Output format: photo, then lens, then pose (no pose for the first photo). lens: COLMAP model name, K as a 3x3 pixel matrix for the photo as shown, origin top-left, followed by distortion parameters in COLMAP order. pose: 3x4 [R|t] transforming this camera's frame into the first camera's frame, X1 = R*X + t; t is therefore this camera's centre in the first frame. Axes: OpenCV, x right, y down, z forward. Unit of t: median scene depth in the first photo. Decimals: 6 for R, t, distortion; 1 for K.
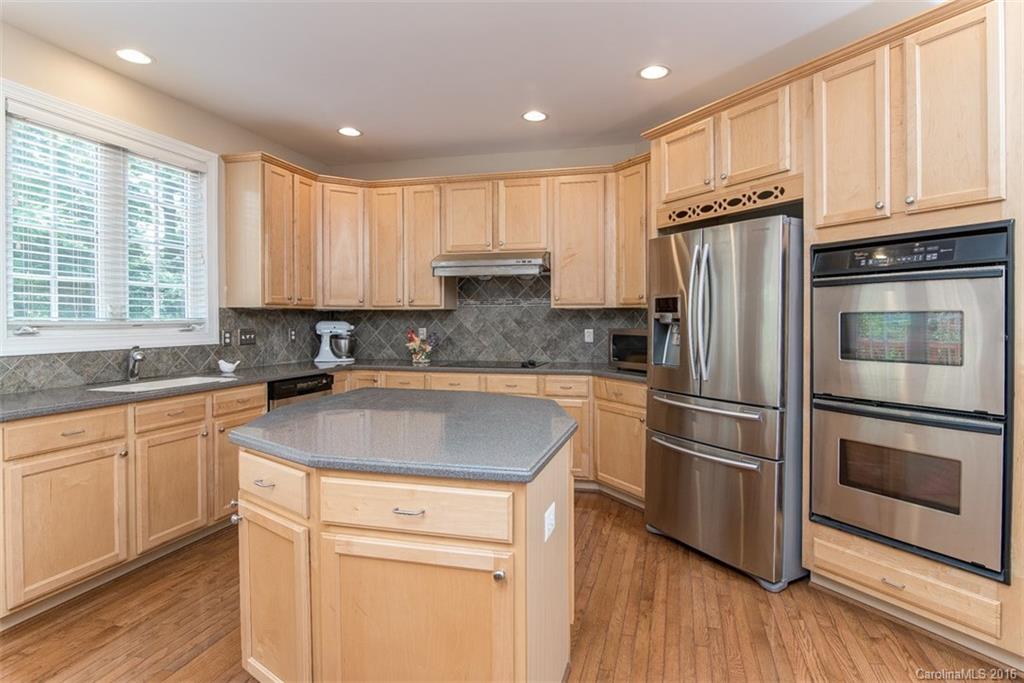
lens RADIAL K [[528.8, 0, 551.6], [0, 528.8, 326.7], [0, 0, 1]] dist [-0.003235, -0.002495]
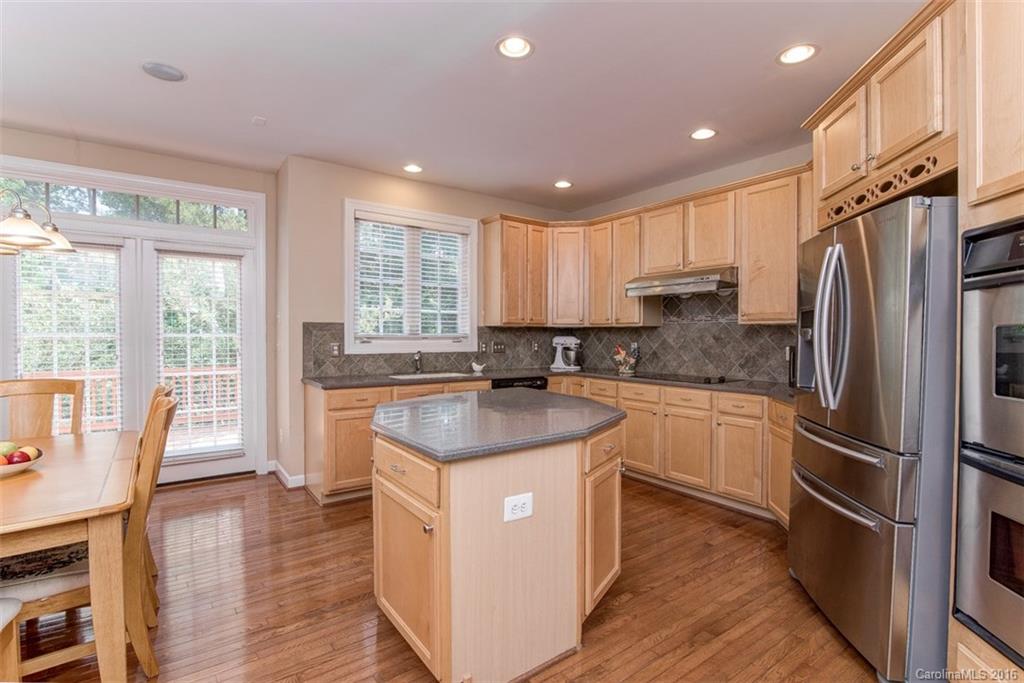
lens RADIAL K [[471.0, 0, 513.8], [0, 471.0, 343.5], [0, 0, 1]] dist [-0.005744, 0.001445]
pose [[0.763265, 0.015451, -0.645901, 0.333939], [-0.013551, 0.999877, 0.007905, -0.000693], [0.645943, 0.002719, 0.763381, 0.098963]]
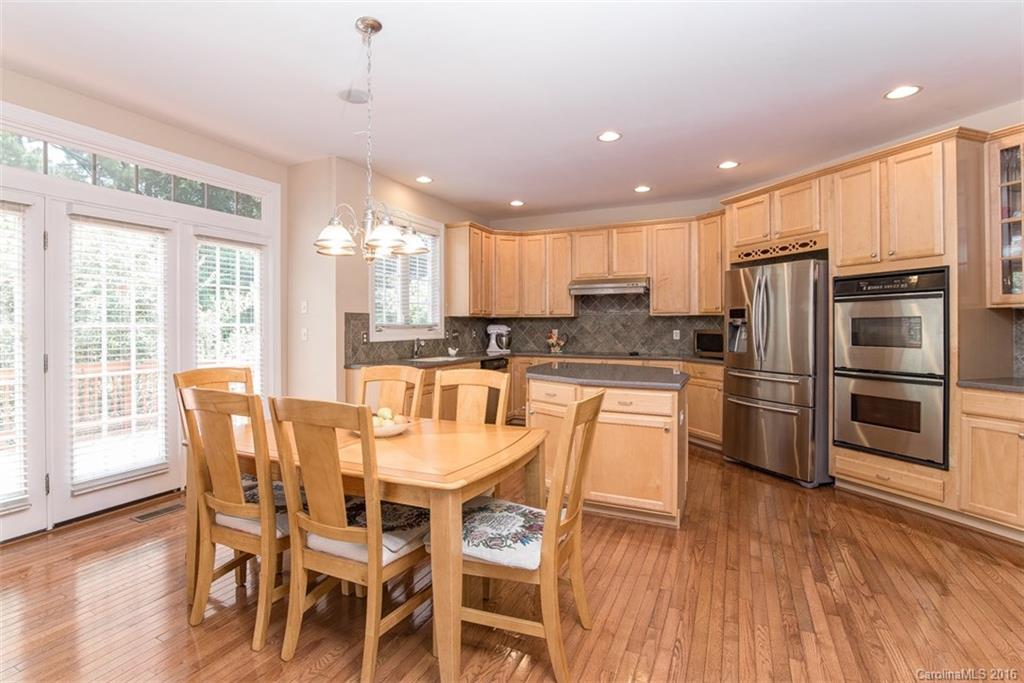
lens RADIAL K [[480.2, 0, 506.9], [0, 480.2, 326.7], [0, 0, 1]] dist [-0.010347, 0.000290]
pose [[0.975372, -0.000535, -0.220567, -0.129557], [-0.001645, 0.999952, -0.009701, 0.012399], [0.220561, 0.009825, 0.975324, -0.509630]]
